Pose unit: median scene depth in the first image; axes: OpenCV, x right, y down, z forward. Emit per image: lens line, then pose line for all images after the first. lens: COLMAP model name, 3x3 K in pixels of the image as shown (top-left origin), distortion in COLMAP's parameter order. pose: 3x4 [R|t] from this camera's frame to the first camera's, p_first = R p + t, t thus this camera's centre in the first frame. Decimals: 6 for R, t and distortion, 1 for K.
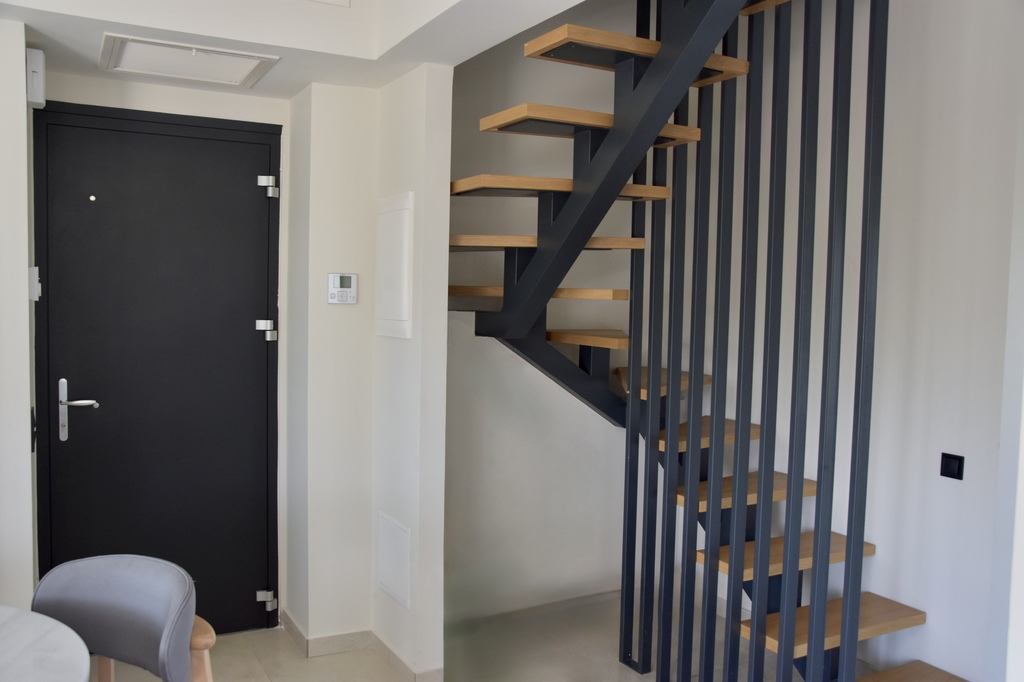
lens RADIAL K [[866.6, 0, 501.2], [0, 866.6, 352.2], [0, 0, 1]] dist [-0.092389, 0.085546]
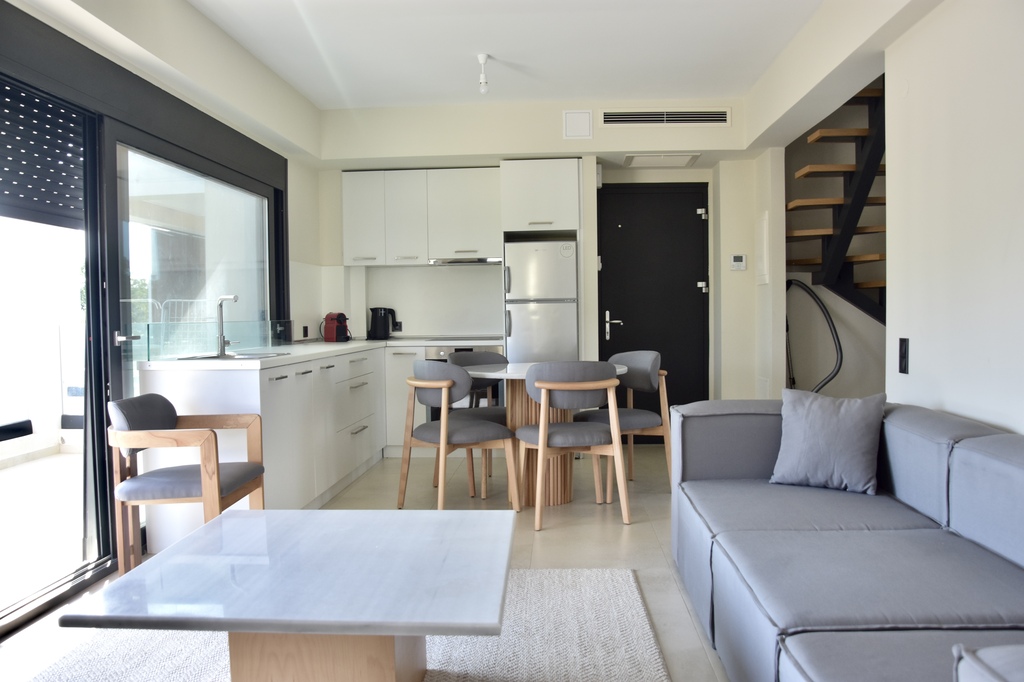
lens RADIAL K [[831.0, 0, 510.1], [0, 831.0, 345.4], [0, 0, 1]] dist [-0.139917, 0.102023]
pose [[0.849334, -0.013368, -0.527687, 0.377234], [-0.002306, 0.999576, -0.029033, 0.178956], [0.527851, 0.025875, 0.848943, -0.900285]]
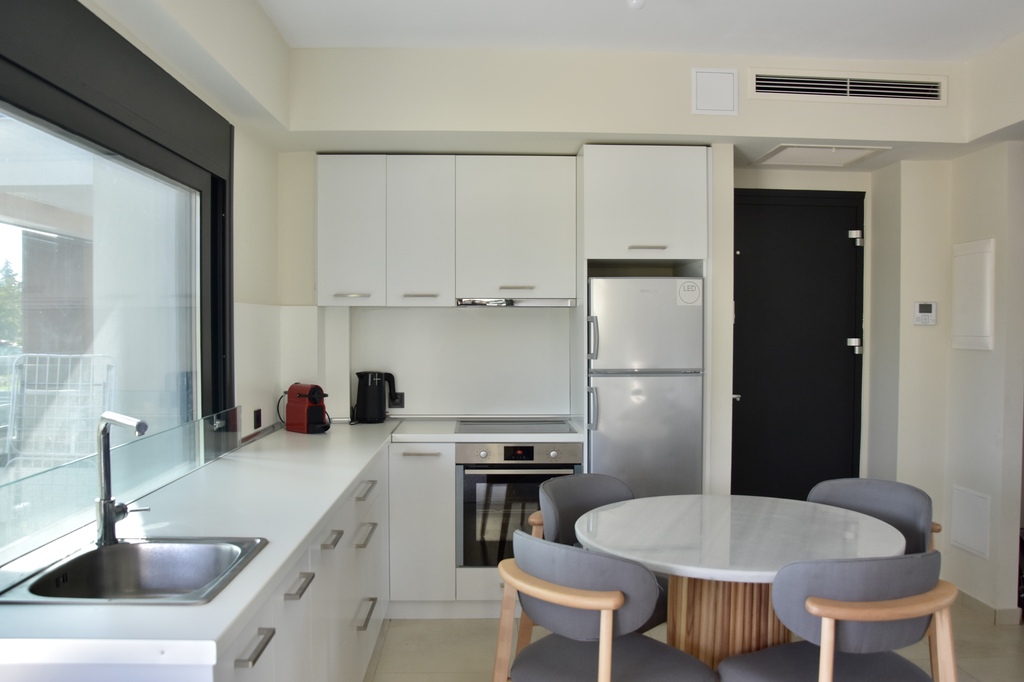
lens RADIAL K [[831.0, 0, 509.6], [0, 831.0, 347.7], [0, 0, 1]] dist [-0.139917, 0.102023]
pose [[0.902430, -0.006505, -0.430788, -0.236716], [-0.009260, 0.999362, -0.034488, 0.028275], [0.430738, 0.035112, 0.901794, -0.399710]]
